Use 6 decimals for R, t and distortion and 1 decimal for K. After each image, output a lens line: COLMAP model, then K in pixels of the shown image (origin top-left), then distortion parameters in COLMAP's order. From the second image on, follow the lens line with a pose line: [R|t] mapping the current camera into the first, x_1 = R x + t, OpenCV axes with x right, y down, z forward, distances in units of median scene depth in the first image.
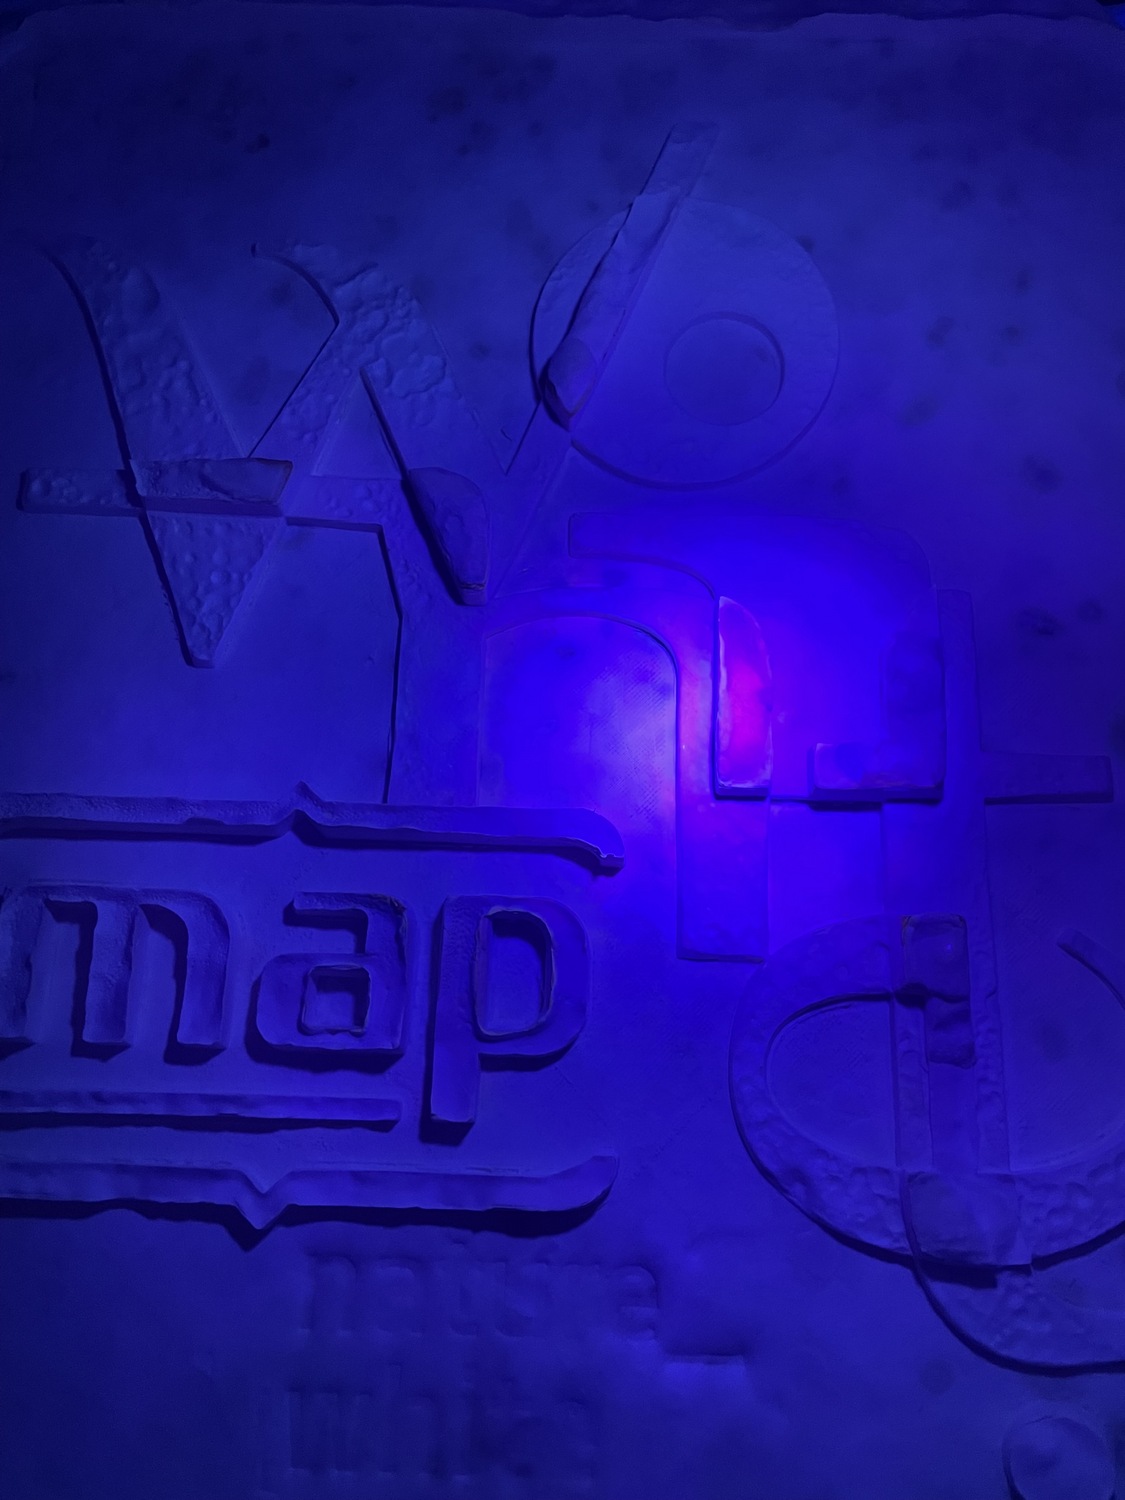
lens RADIAL K [[1133.6, 0, 562.5], [0, 1133.6, 750.0], [0, 0, 1]] dist [0.061618, 0.000800]
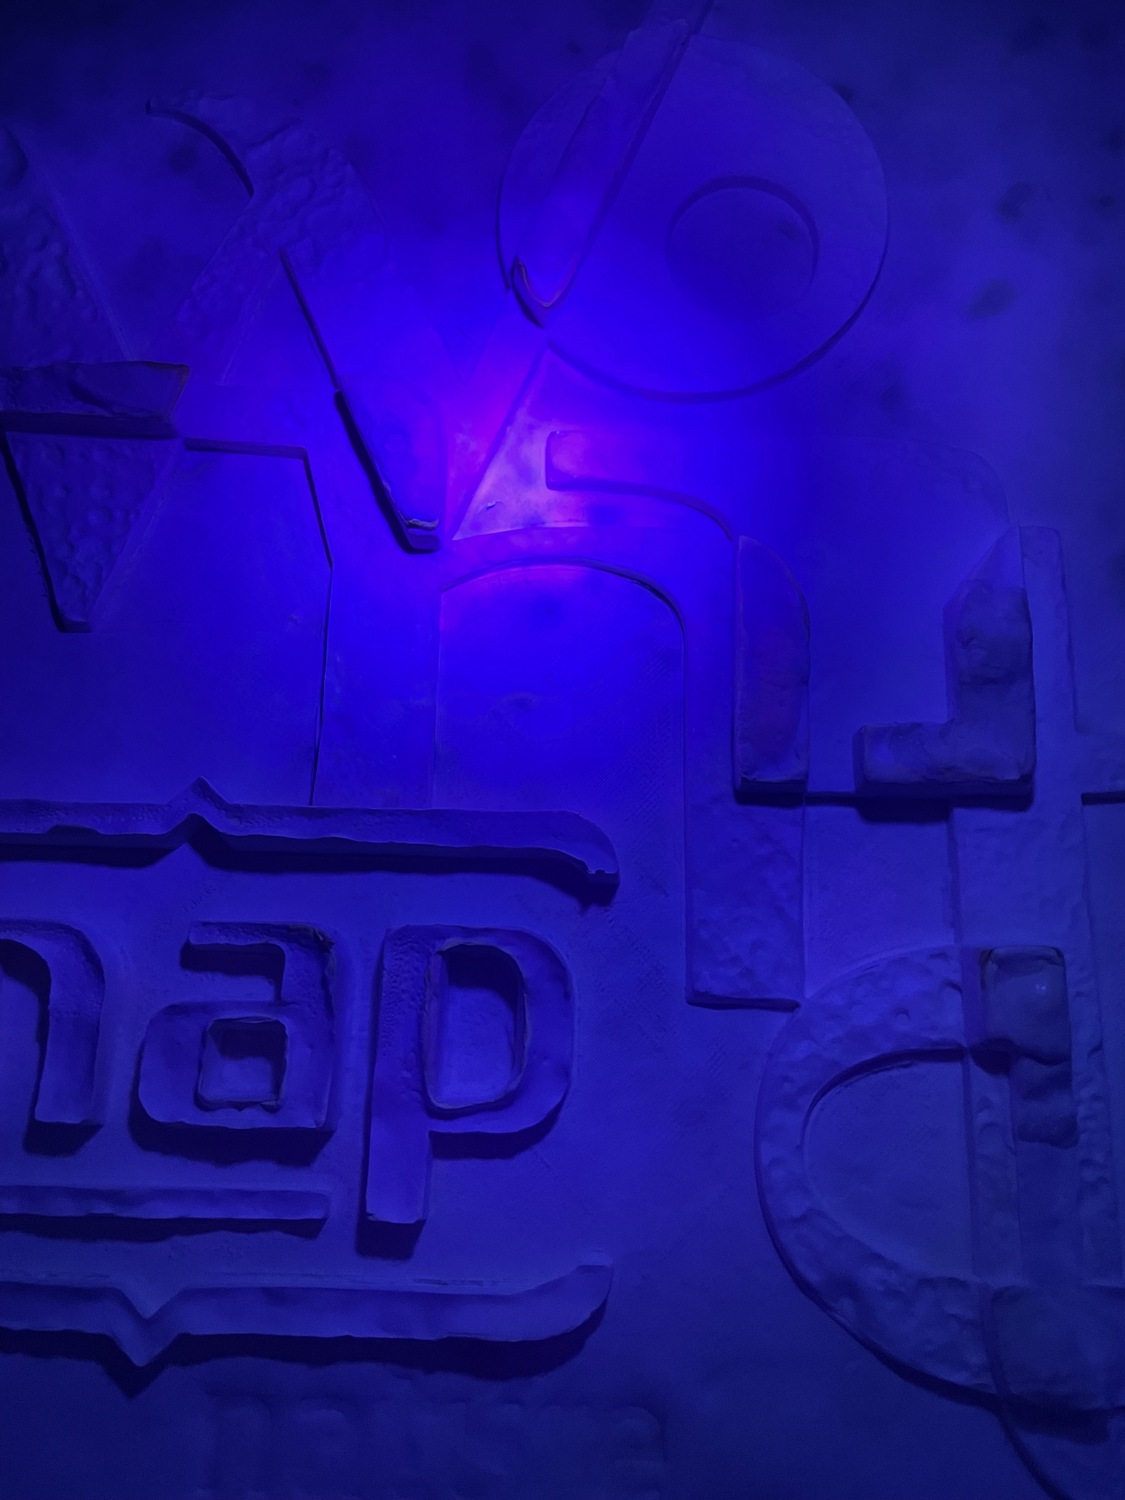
lens RADIAL K [[1135.0, 0, 562.5], [0, 1135.0, 750.0], [0, 0, 1]] dist [0.031571, -0.000483]
pose [[0.999977, -0.005501, 0.003968, 0.014125], [0.005430, 0.999831, 0.017552, -0.003570], [-0.004064, -0.017530, 0.999838, 0.235156]]
